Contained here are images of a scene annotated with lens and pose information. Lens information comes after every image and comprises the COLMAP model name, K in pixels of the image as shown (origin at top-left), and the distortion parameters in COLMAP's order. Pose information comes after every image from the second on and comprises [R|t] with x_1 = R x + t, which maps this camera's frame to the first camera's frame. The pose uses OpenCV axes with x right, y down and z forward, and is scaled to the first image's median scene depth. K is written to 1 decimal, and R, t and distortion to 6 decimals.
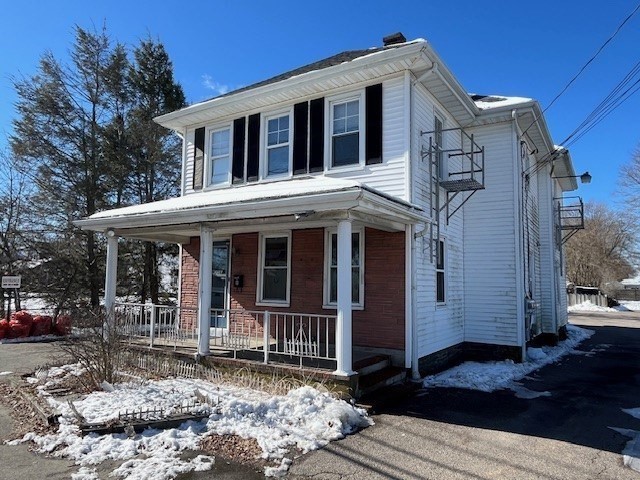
lens RADIAL K [[443.2, 0, 320.0], [0, 443.2, 240.0], [0, 0, 1]] dist [-0.001622, -0.000240]
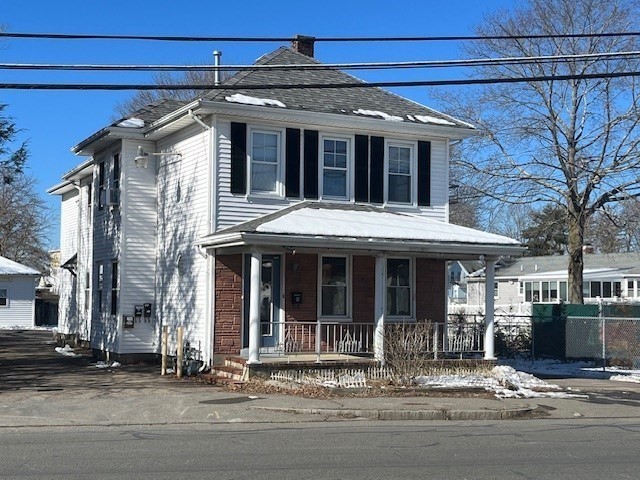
lens RADIAL K [[994.3, 0, 320.0], [0, 994.3, 240.0], [0, 0, 1]] dist [0.140787, -0.082513]
pose [[0.524329, 0.045810, 0.850282, -2.197422], [-0.088893, 0.996040, 0.001153, -0.047676], [-0.846863, -0.076189, 0.526325, -0.220341]]
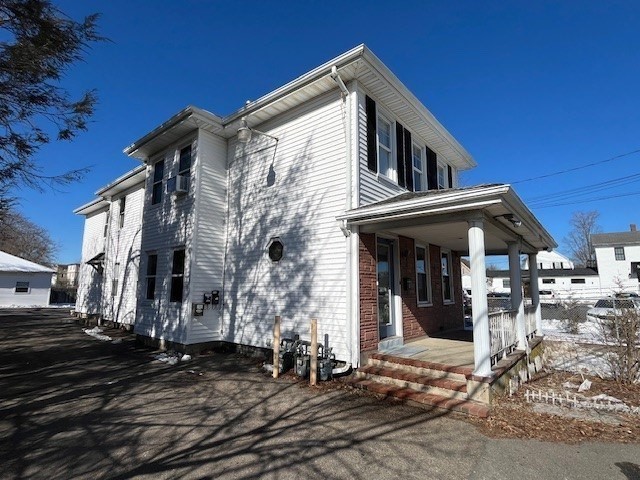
lens RADIAL K [[333.0, 0, 320.0], [0, 333.0, 240.0], [0, 0, 1]] dist [-0.002671, 0.000371]
pose [[0.127102, 0.140045, 0.981954, -1.021696], [-0.104780, 0.986339, -0.127108, 0.116124], [-0.986340, -0.086734, 0.140039, 1.172671]]
